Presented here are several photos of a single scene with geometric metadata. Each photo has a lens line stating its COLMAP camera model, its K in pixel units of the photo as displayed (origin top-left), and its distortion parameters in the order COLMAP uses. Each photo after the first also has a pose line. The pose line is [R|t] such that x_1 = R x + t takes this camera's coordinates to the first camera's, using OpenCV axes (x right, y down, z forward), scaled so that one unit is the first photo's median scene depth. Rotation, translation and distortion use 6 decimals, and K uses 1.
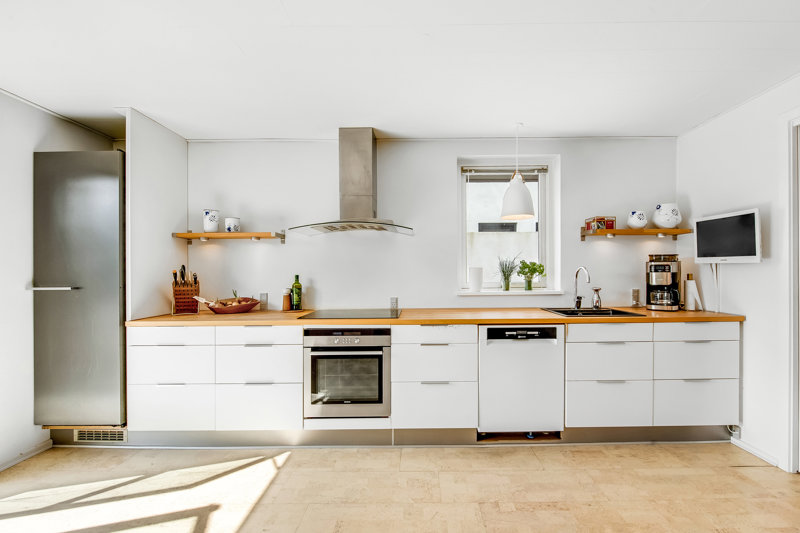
lens RADIAL K [[352.4, 0, 402.8], [0, 352.4, 269.8], [0, 0, 1]] dist [-0.011631, -0.000104]
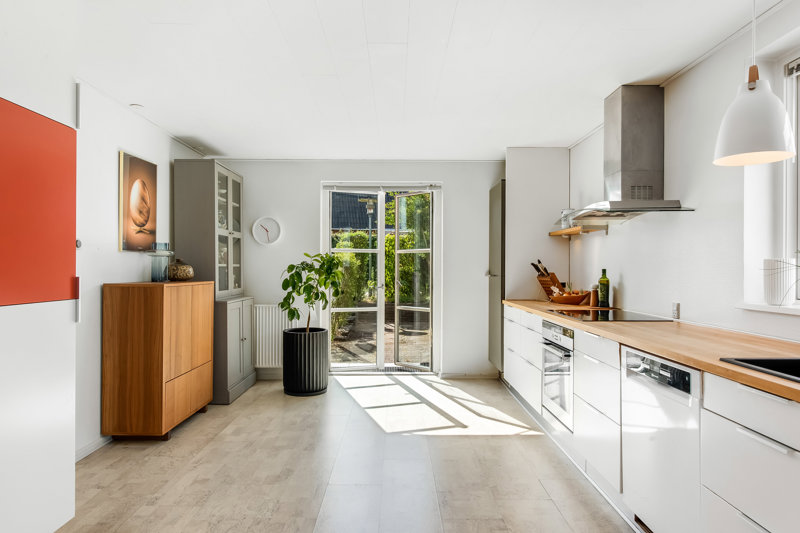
lens RADIAL K [[451.2, 0, 401.1], [0, 451.2, 267.2], [0, 0, 1]] dist [-0.001262, 0.000070]
pose [[0.044596, 0.007252, -0.998979, 1.070972], [0.001253, 0.999972, 0.007315, 0.000729], [0.999004, -0.001578, 0.044586, 0.529622]]
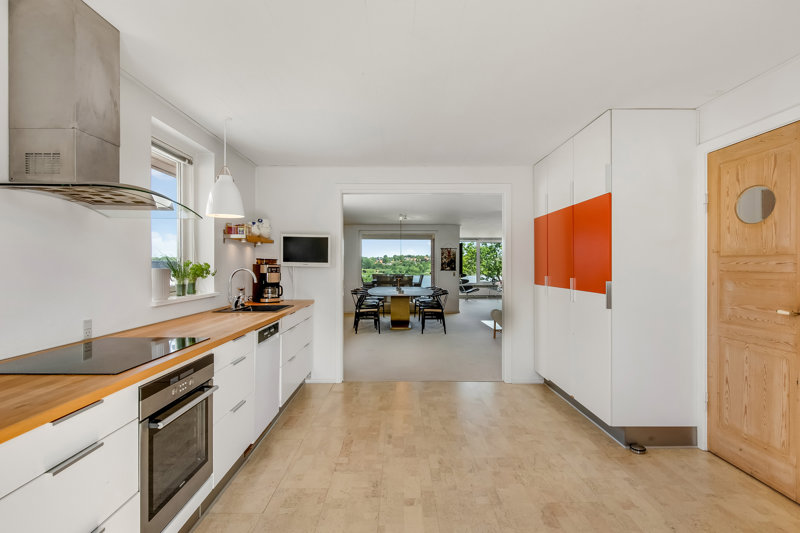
lens RADIAL K [[430.4, 0, 400.5], [0, 430.4, 265.1], [0, 0, 1]] dist [0.001048, 0.000010]
pose [[-0.038985, 0.008692, 0.999202, -0.959594], [-0.004871, 0.999949, -0.008889, -0.010584], [-0.999228, -0.005214, -0.038941, 0.649357]]
